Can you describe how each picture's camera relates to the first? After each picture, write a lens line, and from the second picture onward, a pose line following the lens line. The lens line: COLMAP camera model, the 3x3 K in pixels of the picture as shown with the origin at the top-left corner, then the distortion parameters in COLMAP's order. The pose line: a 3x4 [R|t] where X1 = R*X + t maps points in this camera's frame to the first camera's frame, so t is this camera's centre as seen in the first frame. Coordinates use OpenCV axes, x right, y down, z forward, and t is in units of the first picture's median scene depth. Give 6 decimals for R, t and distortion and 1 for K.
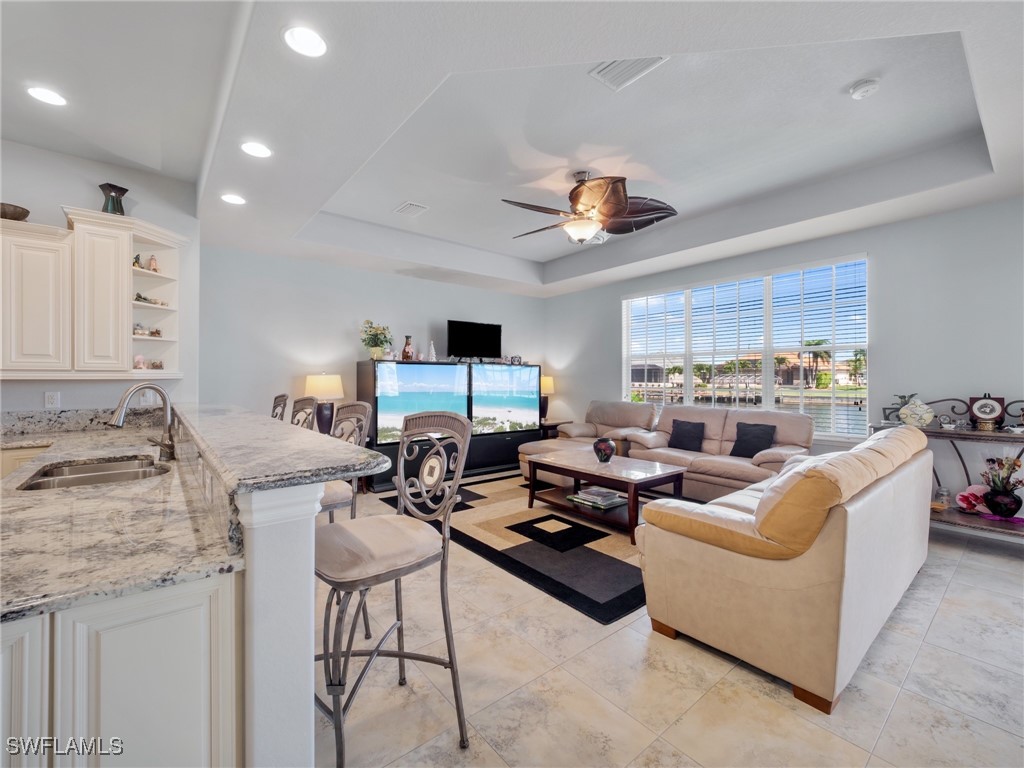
lens RADIAL K [[439.4, 0, 505.3], [0, 439.4, 376.1], [0, 0, 1]] dist [0.017520, -0.014504]
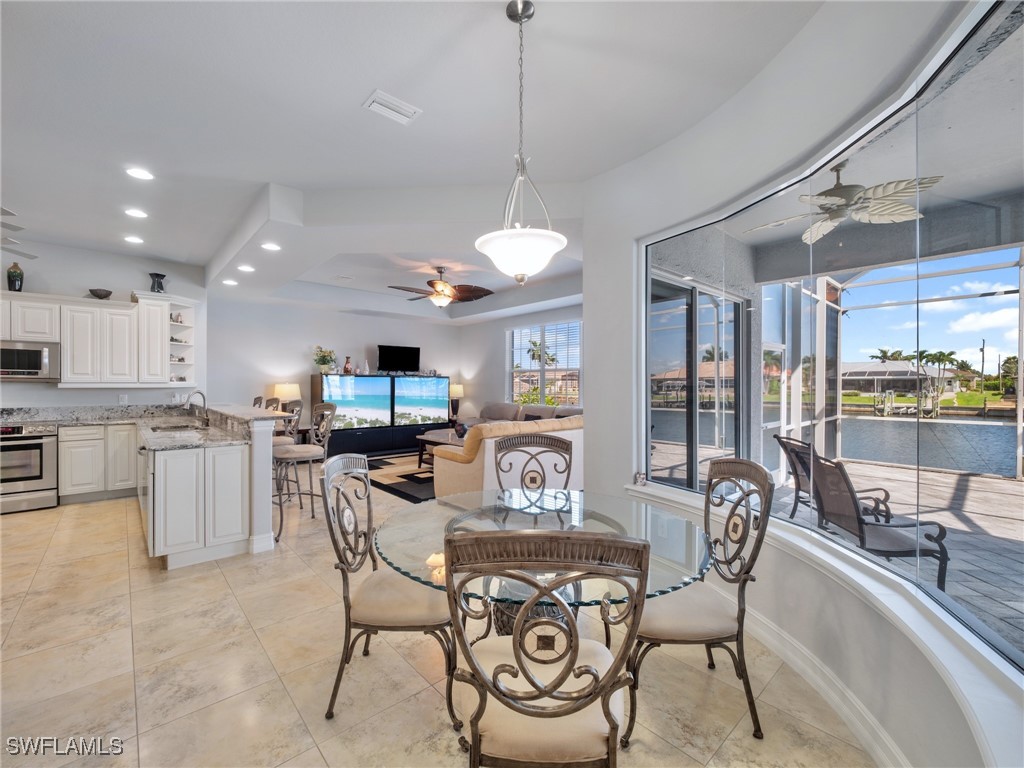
lens RADIAL K [[435.7, 0, 511.2], [0, 435.7, 387.6], [0, 0, 1]] dist [0.000108, -0.006816]
pose [[0.998019, 0.003399, 0.062824, 0.363763], [-0.004345, 0.999879, 0.014923, -0.022483], [-0.062765, -0.015166, 0.997913, -0.747769]]
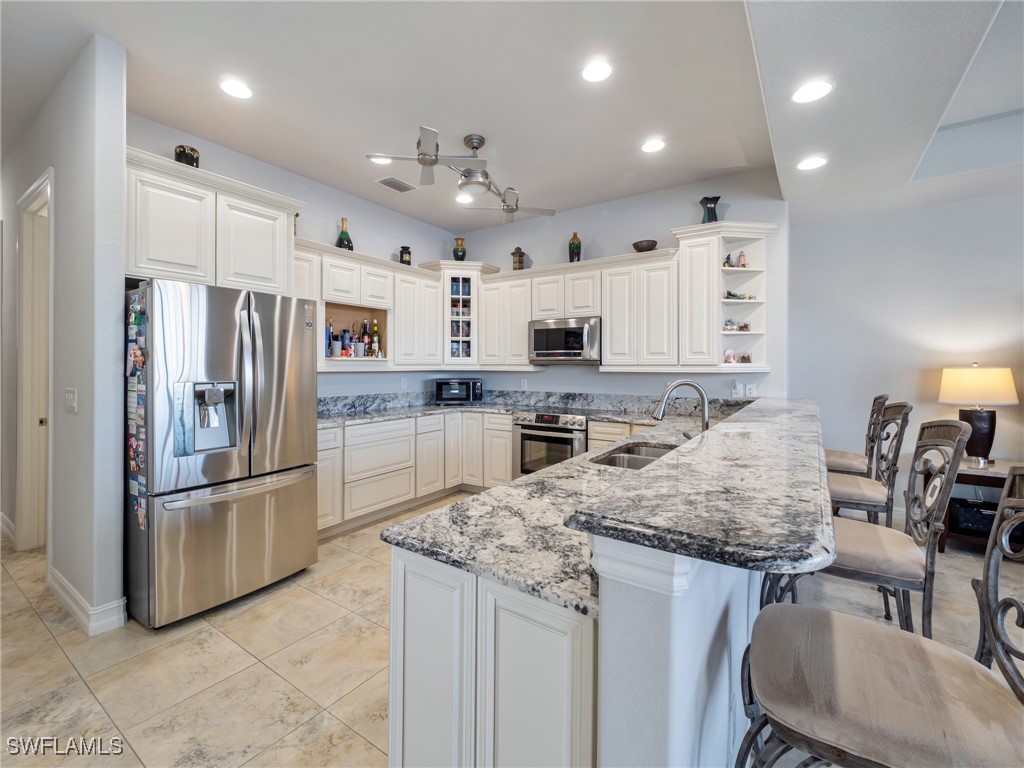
lens RADIAL K [[449.3, 0, 496.6], [0, 449.3, 368.5], [0, 0, 1]] dist [-0.002012, -0.000298]
pose [[0.279728, 0.005966, -0.960061, 0.046189], [0.002861, 0.999971, 0.007048, -0.011625], [0.960075, -0.004719, 0.279702, 0.165322]]
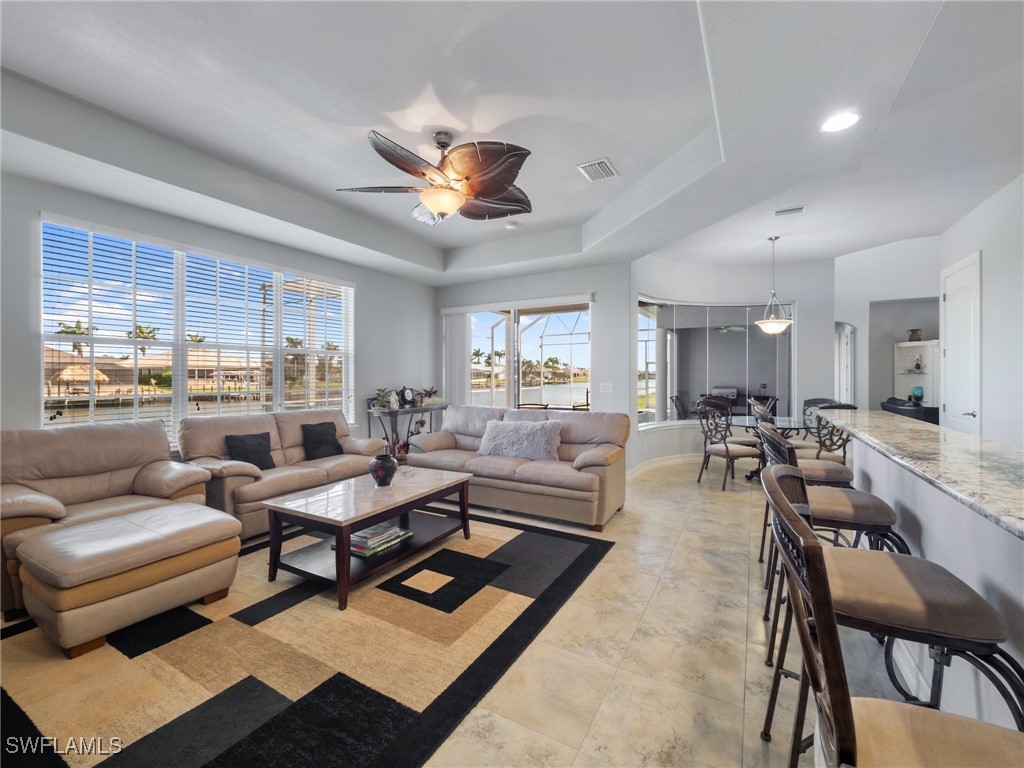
lens RADIAL K [[439.4, 0, 505.3], [0, 439.4, 376.1], [0, 0, 1]] dist [0.017520, -0.014504]
pose [[-0.371462, -0.003094, 0.928443, -0.692307], [-0.005991, 0.999982, 0.000935, -0.003299], [-0.928429, -0.005215, -0.371474, 1.283460]]
